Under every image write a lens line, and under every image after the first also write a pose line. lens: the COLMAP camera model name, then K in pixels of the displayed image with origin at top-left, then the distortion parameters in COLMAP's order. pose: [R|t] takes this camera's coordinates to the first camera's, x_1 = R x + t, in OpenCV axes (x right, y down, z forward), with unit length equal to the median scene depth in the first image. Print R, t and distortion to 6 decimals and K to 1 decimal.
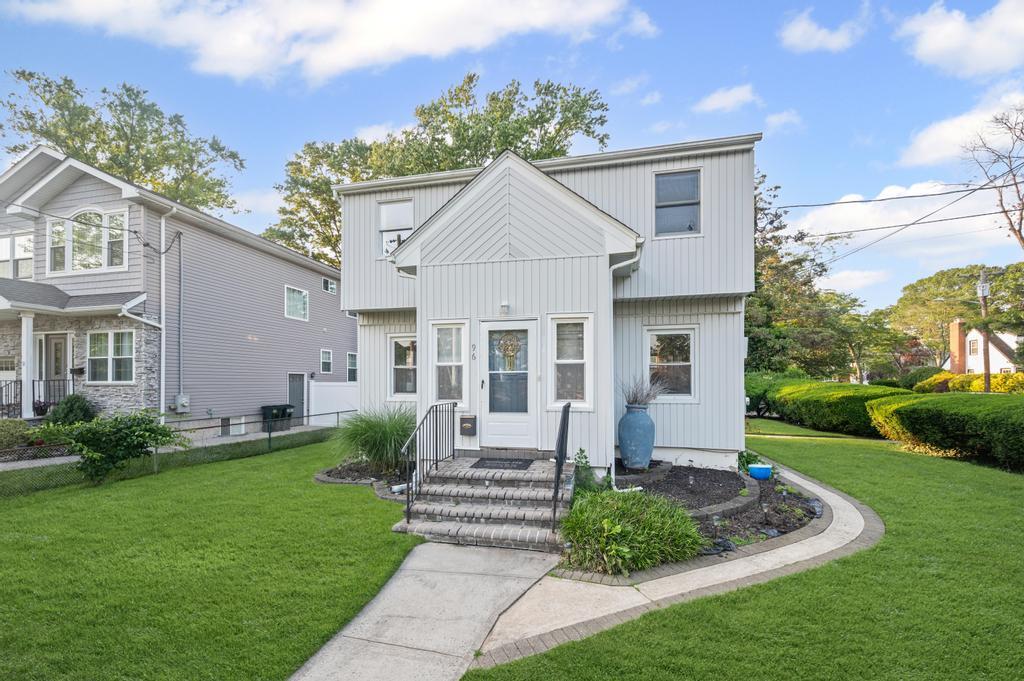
lens RADIAL K [[409.7, 0, 511.3], [0, 409.7, 381.2], [0, 0, 1]] dist [0.002453, 0.000335]
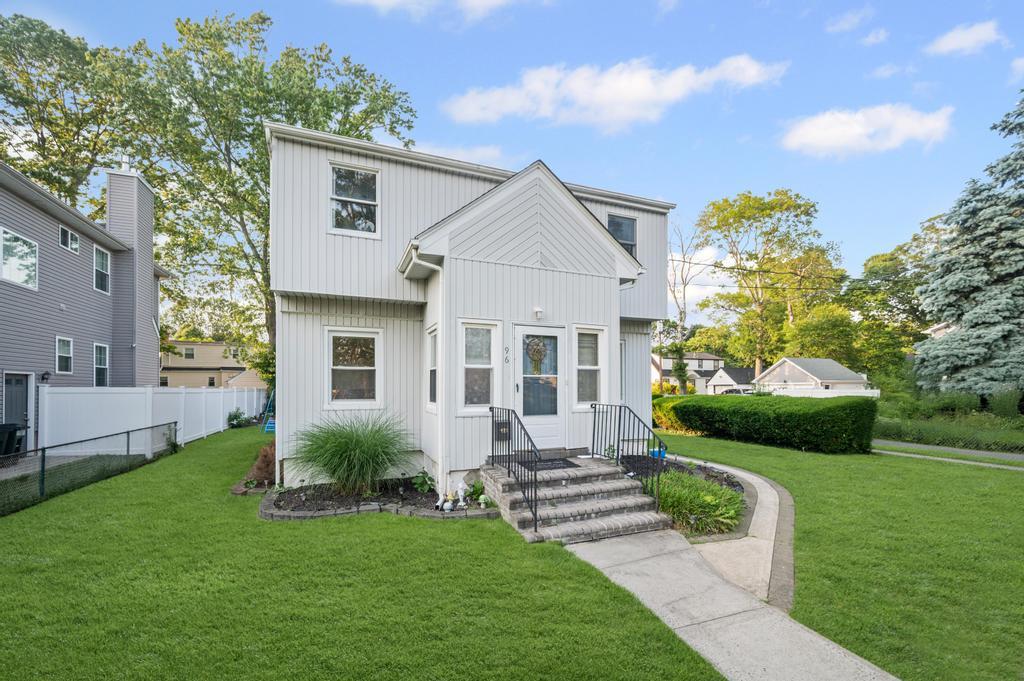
lens RADIAL K [[410.9, 0, 516.9], [0, 410.9, 385.5], [0, 0, 1]] dist [0.001649, 0.000179]
pose [[0.829014, 0.003647, 0.559215, -0.595853], [-0.000243, 0.999981, -0.006161, 0.007448], [-0.559227, 0.004972, 0.828999, 0.164097]]
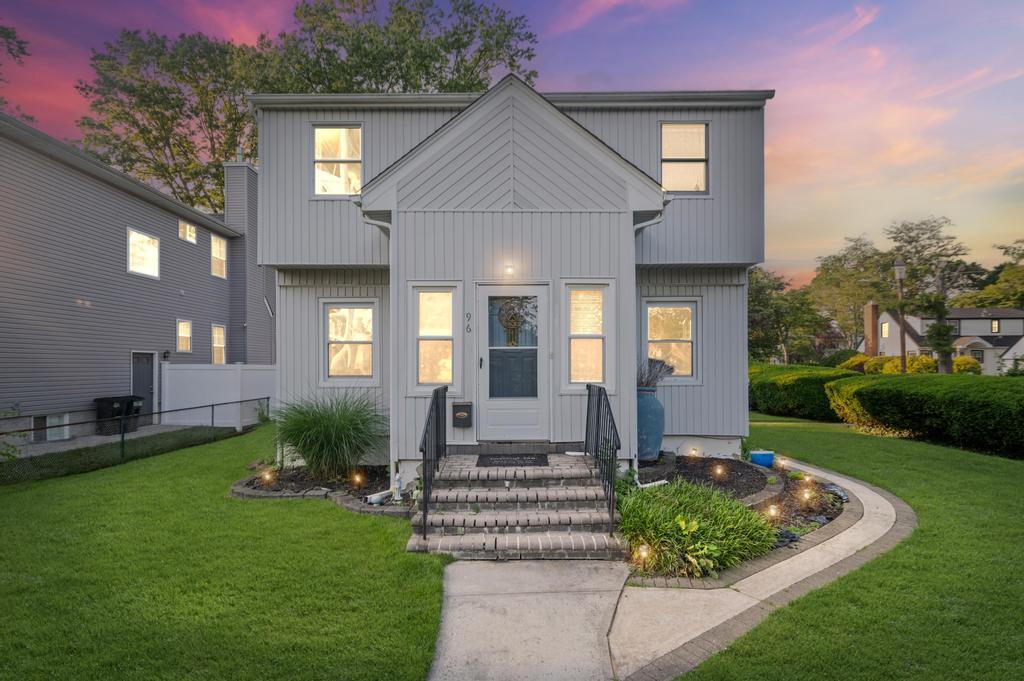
lens RADIAL K [[501.5, 0, 507.8], [0, 501.5, 365.0], [0, 0, 1]] dist [0.001864, 0.000559]
pose [[0.976941, -0.001642, 0.213505, -0.216840], [0.001755, 0.999998, -0.000341, 0.011307], [-0.213504, 0.000708, 0.976942, 0.025062]]
